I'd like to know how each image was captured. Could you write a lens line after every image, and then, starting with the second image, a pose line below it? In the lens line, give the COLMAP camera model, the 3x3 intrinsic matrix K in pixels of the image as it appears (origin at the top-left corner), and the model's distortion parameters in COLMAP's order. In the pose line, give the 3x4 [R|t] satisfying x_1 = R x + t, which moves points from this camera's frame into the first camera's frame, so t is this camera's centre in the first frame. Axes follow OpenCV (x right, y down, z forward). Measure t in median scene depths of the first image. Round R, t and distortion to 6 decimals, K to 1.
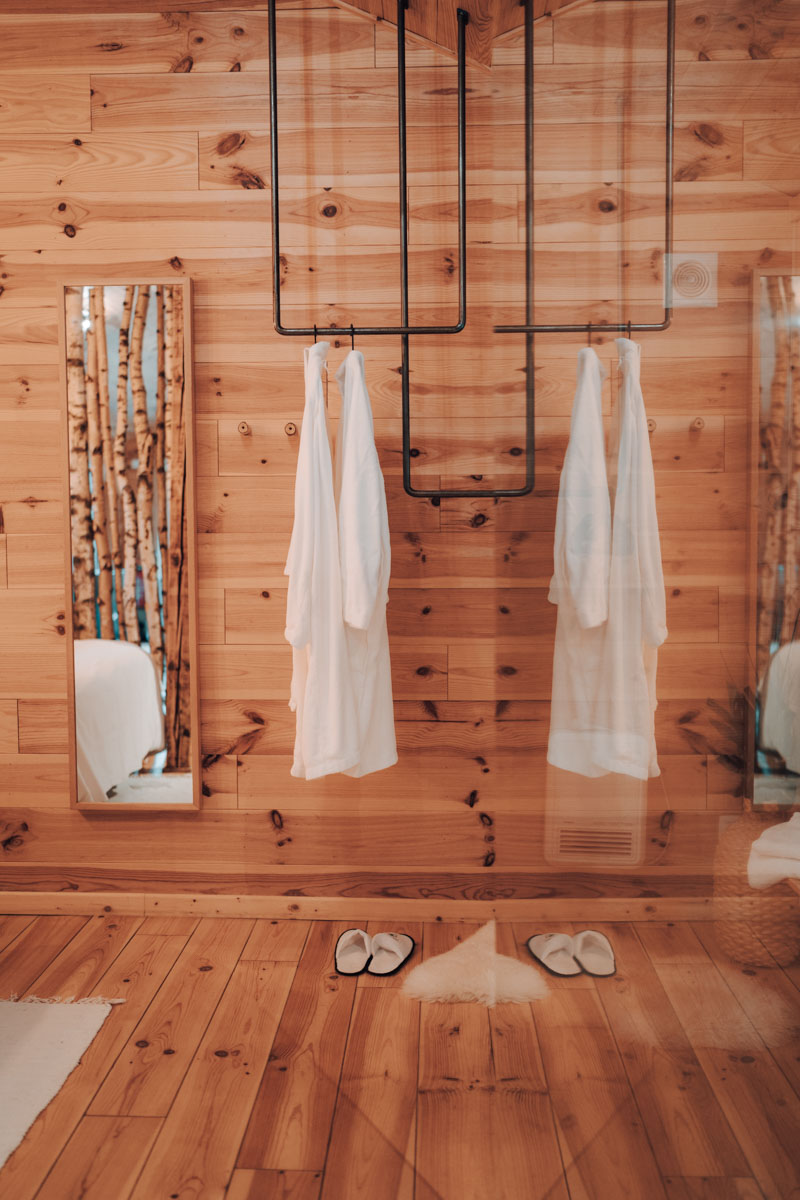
lens RADIAL K [[1197.8, 0, 396.0], [0, 1197.8, 603.7], [0, 0, 1]] dist [-0.012163, 0.000000]
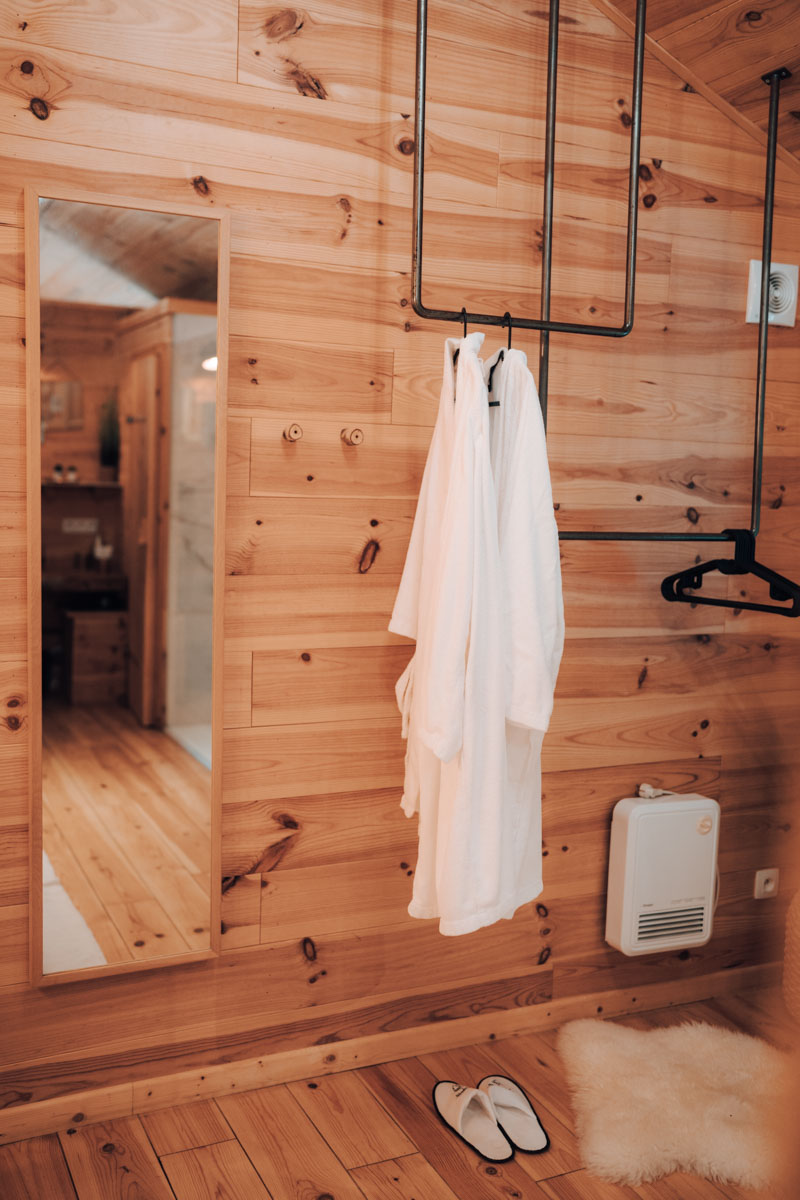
lens RADIAL K [[1130.1, 0, 401.1], [0, 1130.1, 595.9], [0, 0, 1]] dist [0.009176, 0.000000]
pose [[0.883455, -0.018488, 0.468151, -0.385550], [-0.005635, 0.998730, 0.050076, -0.081260], [-0.468482, -0.046878, 0.882228, 0.355979]]
